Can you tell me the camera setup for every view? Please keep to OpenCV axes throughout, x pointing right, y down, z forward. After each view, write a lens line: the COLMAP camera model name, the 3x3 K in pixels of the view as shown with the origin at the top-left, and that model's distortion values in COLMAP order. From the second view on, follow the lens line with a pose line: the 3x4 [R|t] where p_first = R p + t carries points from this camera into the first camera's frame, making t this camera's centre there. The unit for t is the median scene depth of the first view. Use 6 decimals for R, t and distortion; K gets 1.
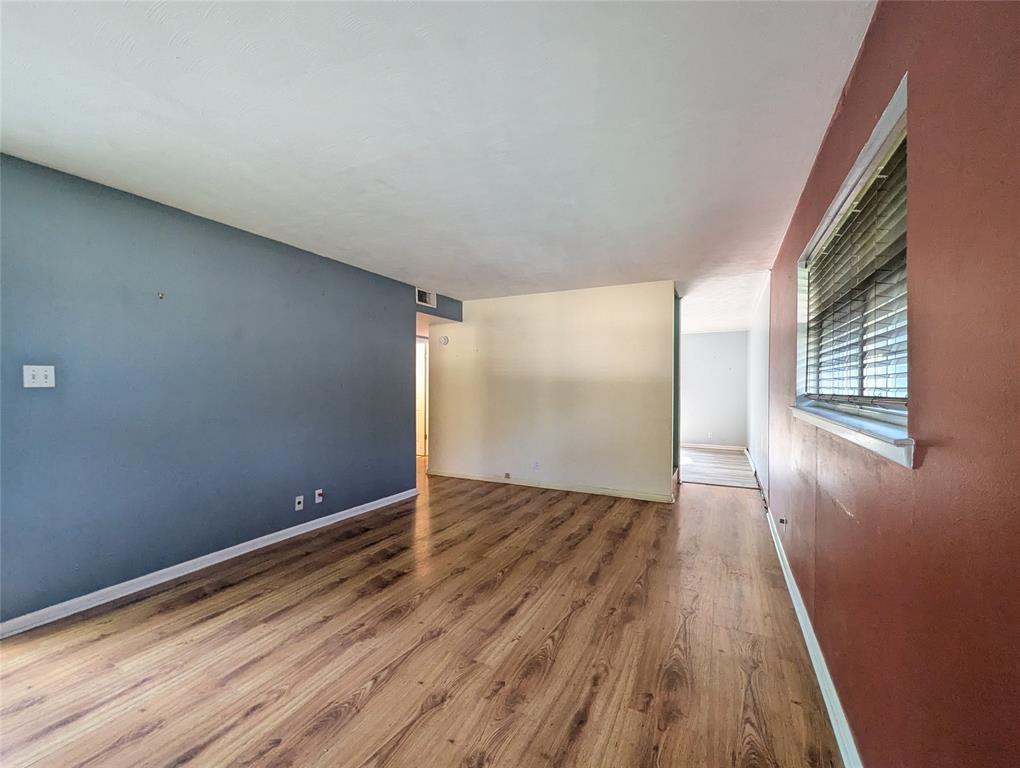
lens RADIAL K [[425.1, 0, 511.5], [0, 425.1, 387.7], [0, 0, 1]] dist [0.000548, 0.000216]
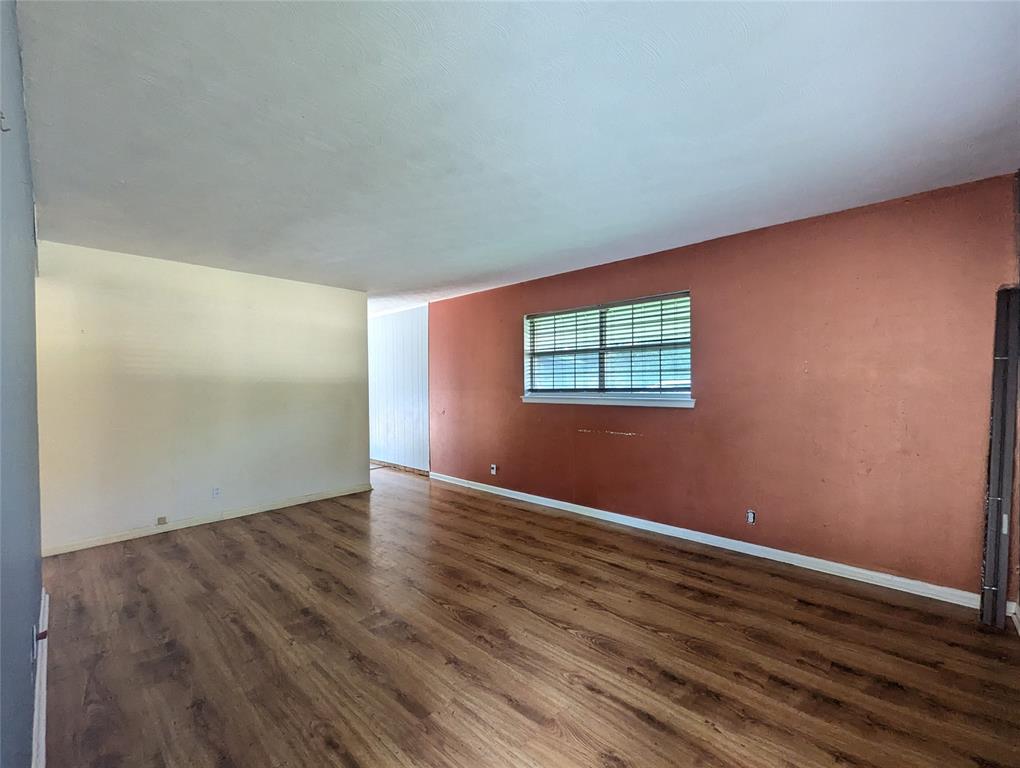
lens RADIAL K [[425.1, 0, 511.5], [0, 425.1, 387.7], [0, 0, 1]] dist [0.000548, 0.000216]
pose [[0.276767, -0.015034, 0.960819, -0.973166], [0.016270, 0.999808, 0.010957, -0.010359], [-0.960799, 0.012600, 0.276959, 0.516304]]
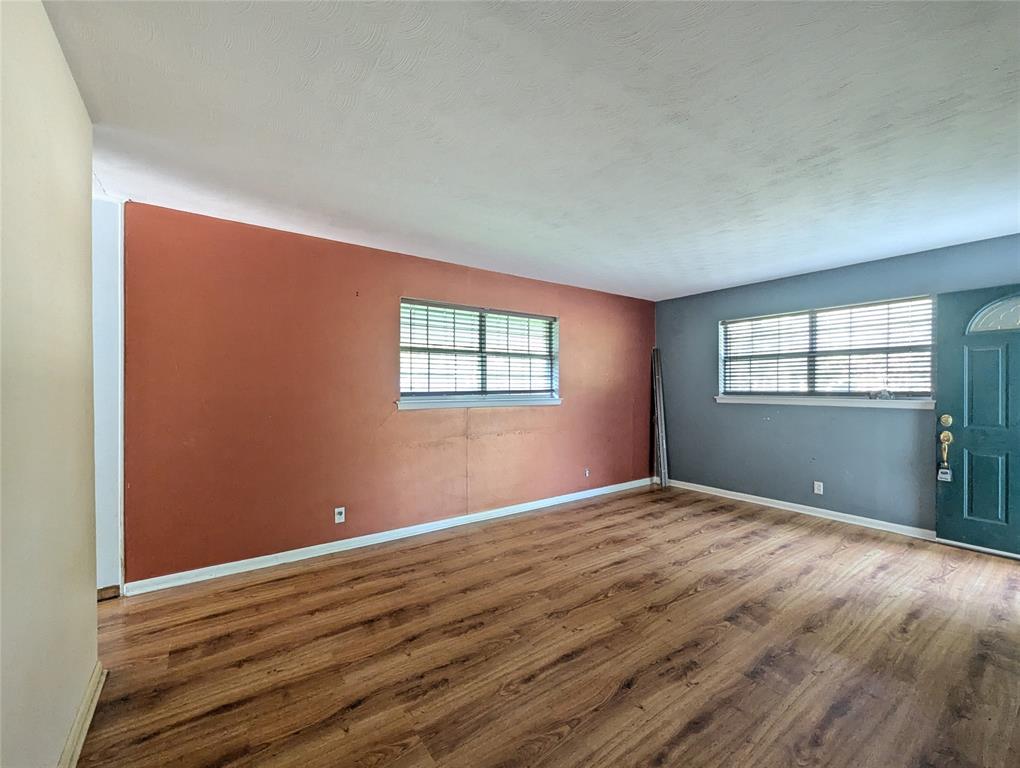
lens RADIAL K [[425.1, 0, 511.5], [0, 425.1, 387.7], [0, 0, 1]] dist [0.000548, 0.000216]
pose [[-0.887203, -0.004786, 0.461355, -0.256906], [0.000598, 0.999933, 0.011523, -0.015146], [-0.461379, 0.010499, -0.887141, 1.891148]]
